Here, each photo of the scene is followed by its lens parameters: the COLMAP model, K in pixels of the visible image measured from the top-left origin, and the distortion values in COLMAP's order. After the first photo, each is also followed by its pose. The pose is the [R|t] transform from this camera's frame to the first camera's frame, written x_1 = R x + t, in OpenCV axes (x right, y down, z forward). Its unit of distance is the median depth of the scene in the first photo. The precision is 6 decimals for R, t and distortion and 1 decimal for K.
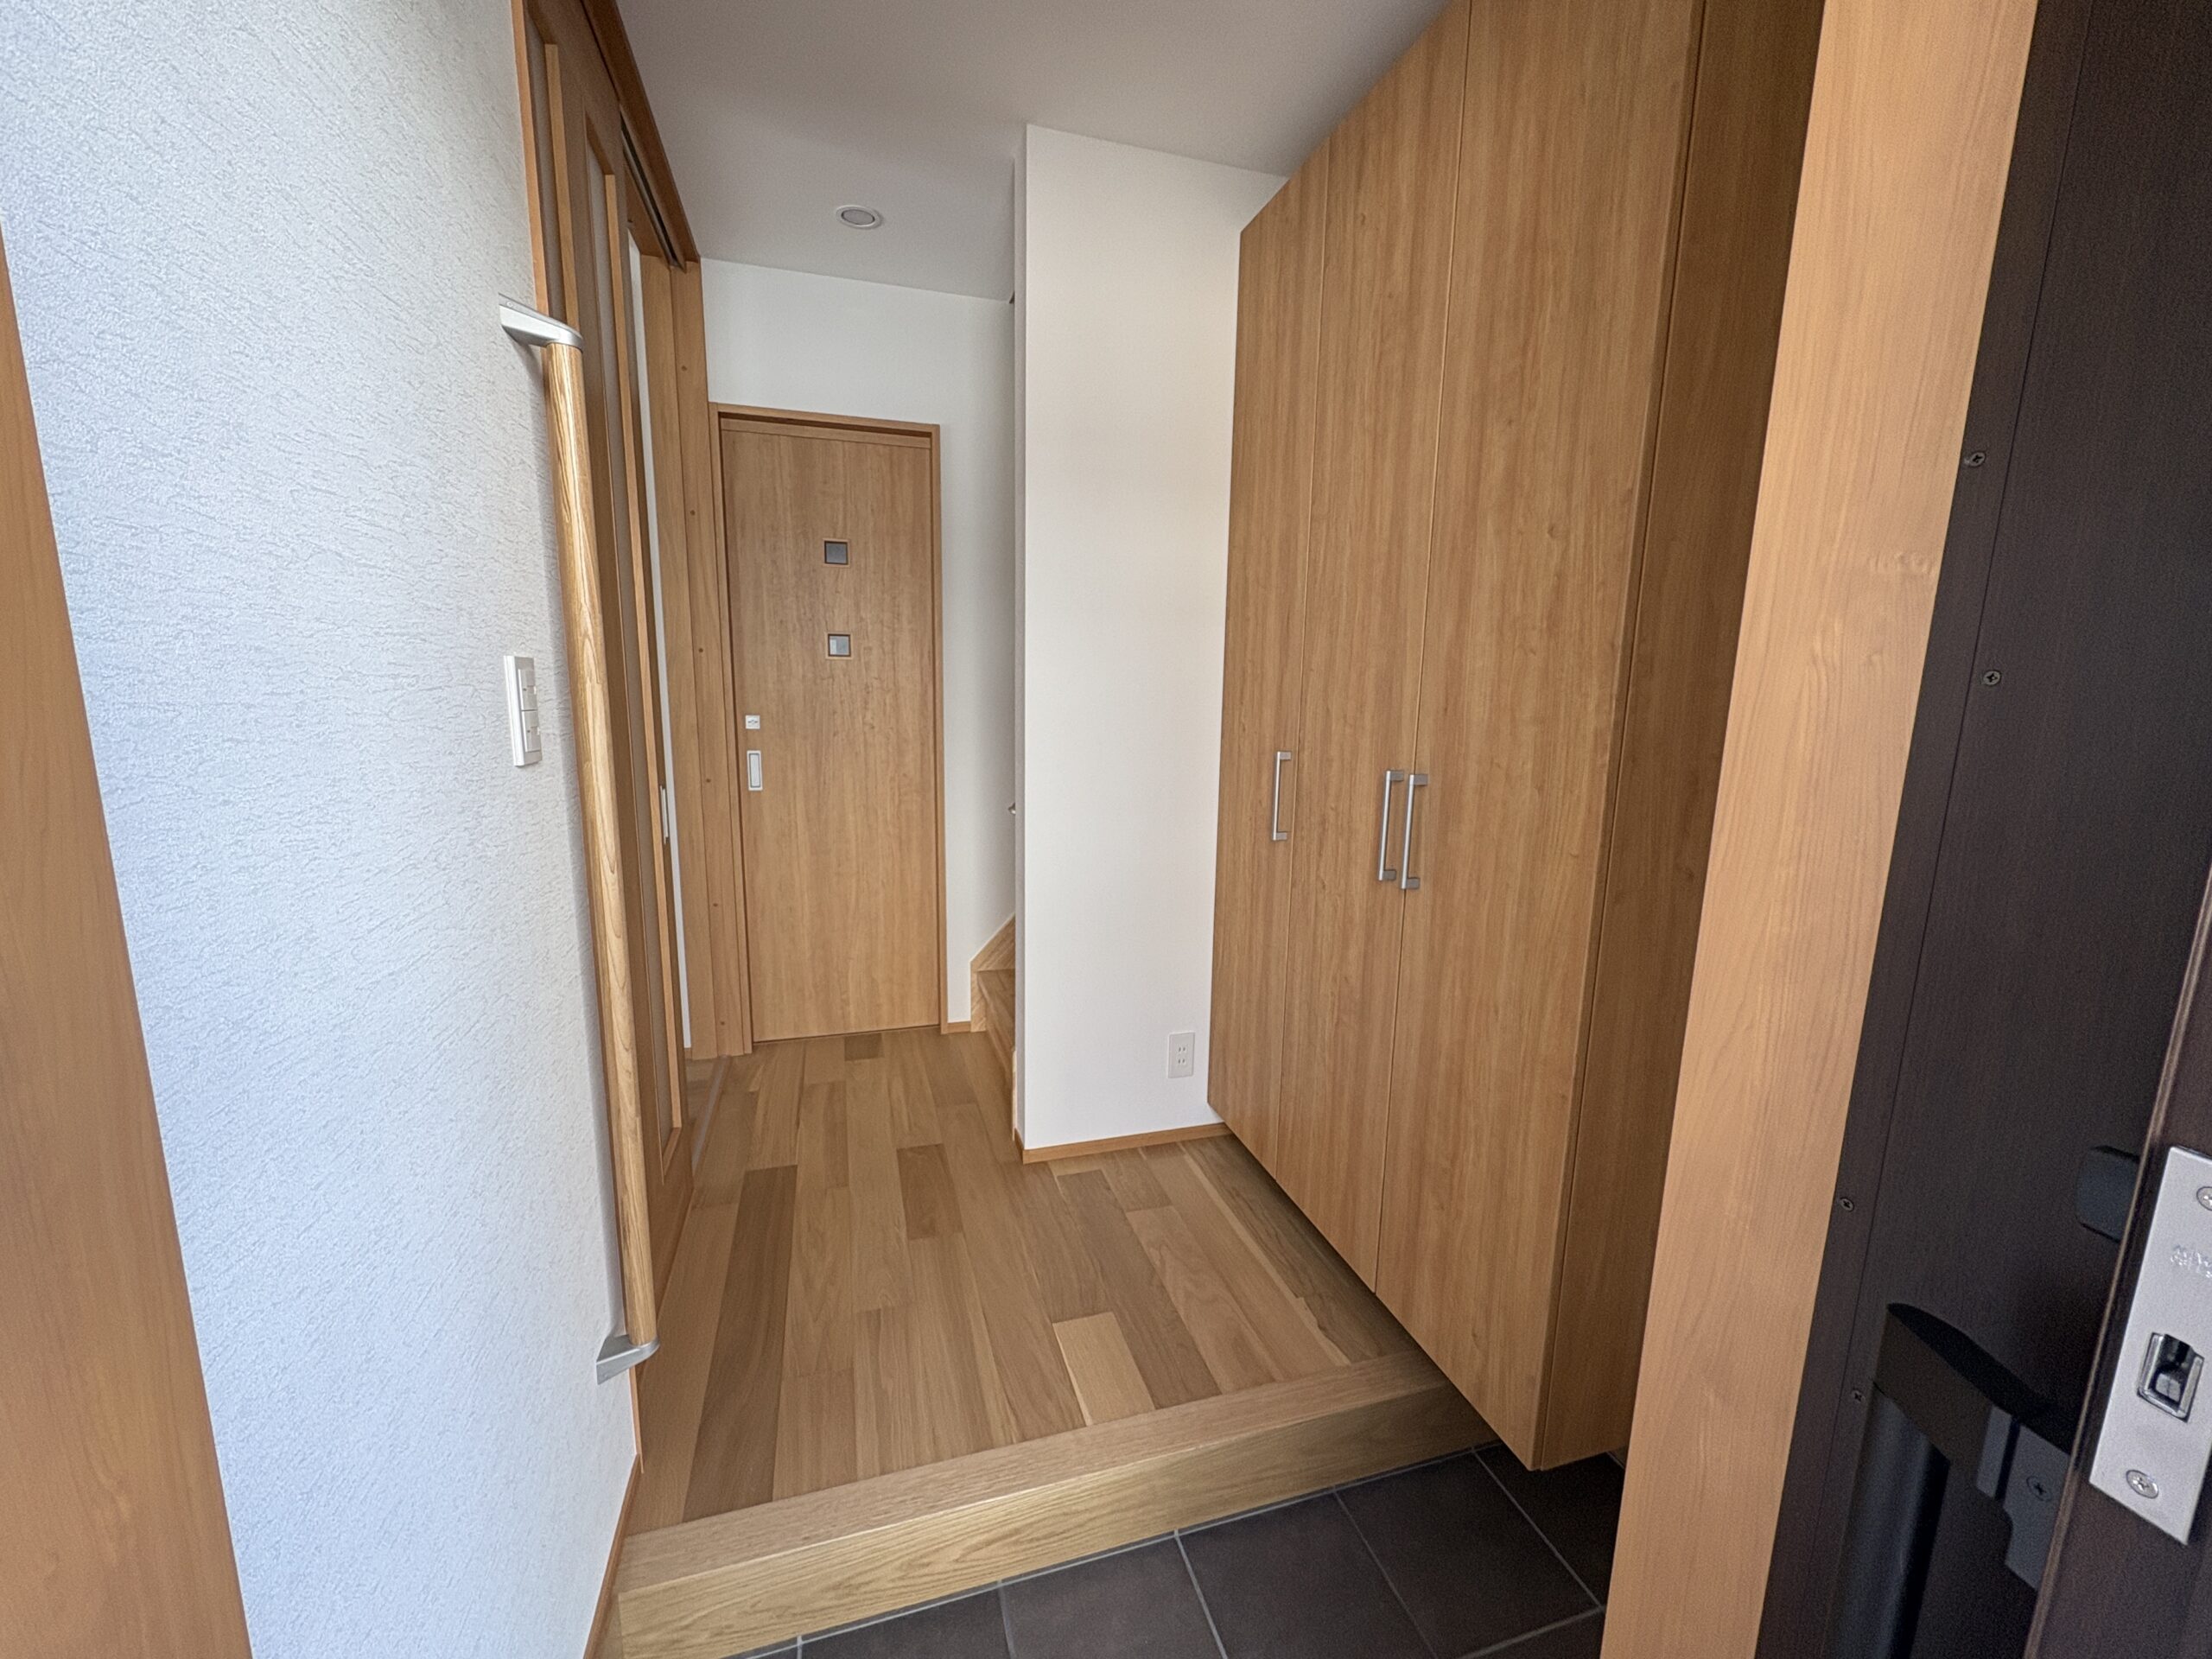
lens RADIAL K [[879.1, 0, 1106.0], [0, 879.1, 829.5], [0, 0, 1]] dist [0.000428, 0.000265]
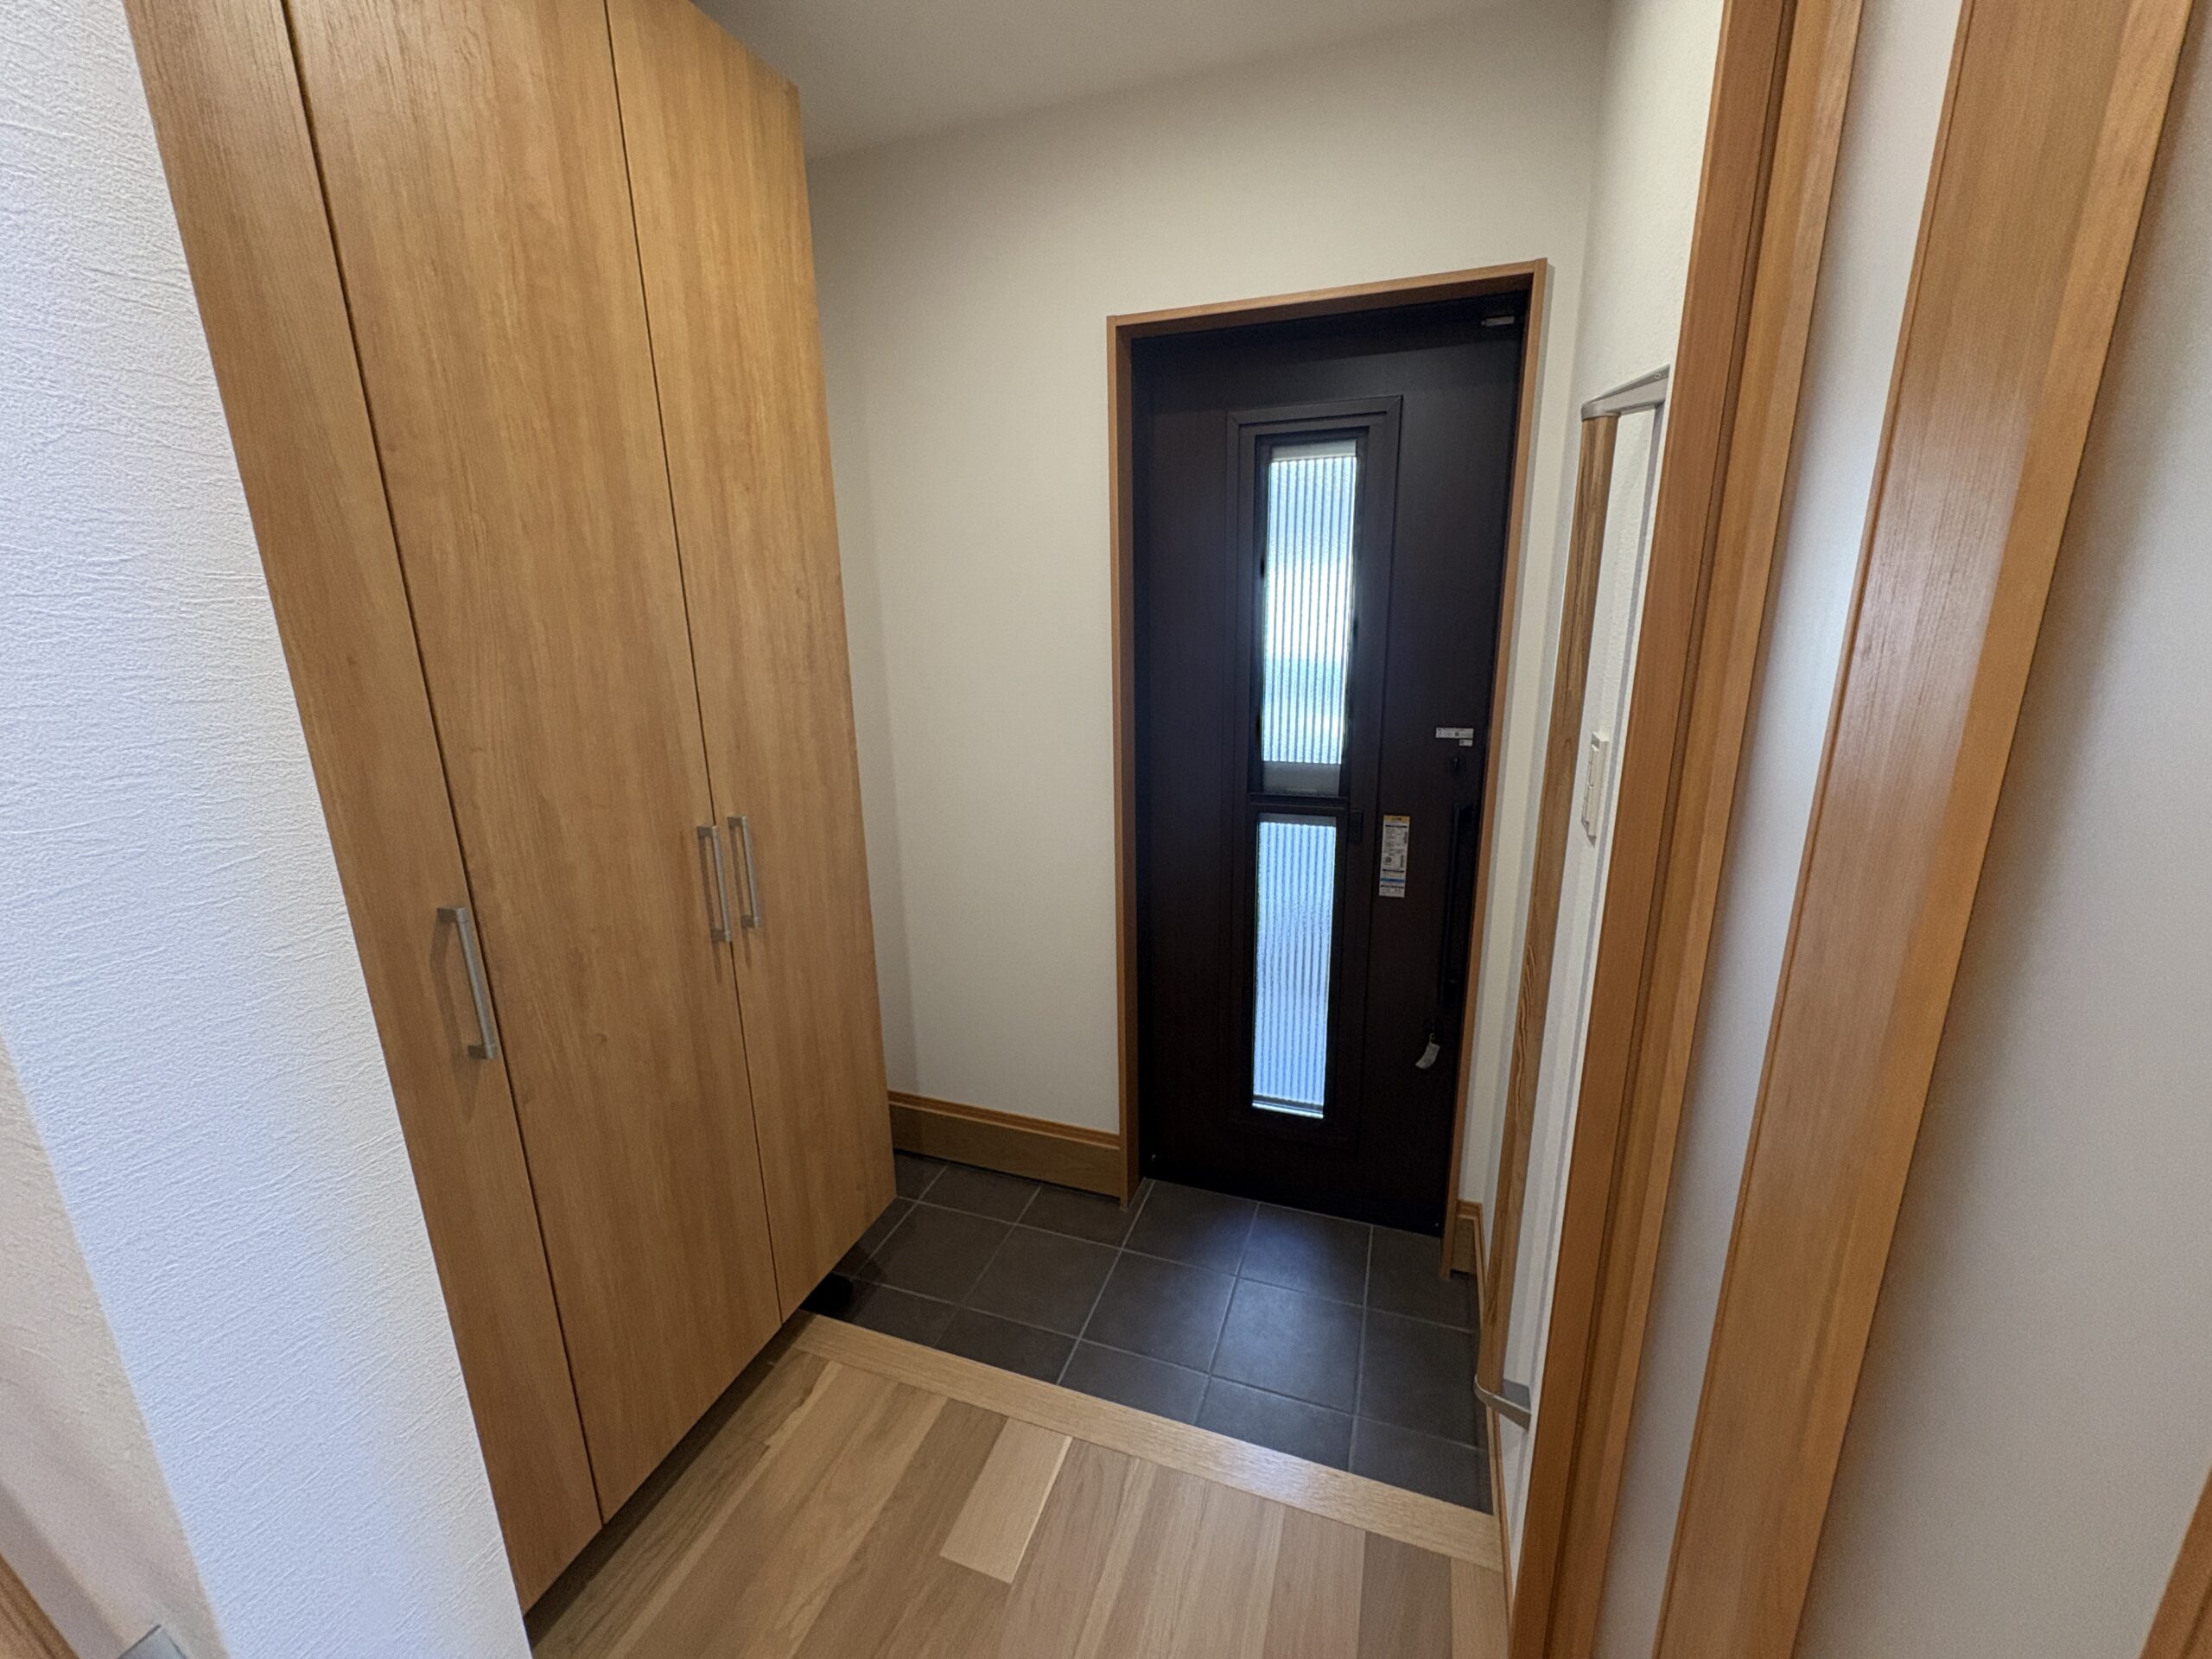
lens RADIAL K [[879.1, 0, 1106.0], [0, 879.1, 829.5], [0, 0, 1]] dist [0.000428, 0.000265]
pose [[-0.803375, -0.151671, 0.575834, -0.558325], [0.105895, 0.915216, 0.388801, -0.394026], [-0.585982, 0.373331, -0.719200, 1.492274]]
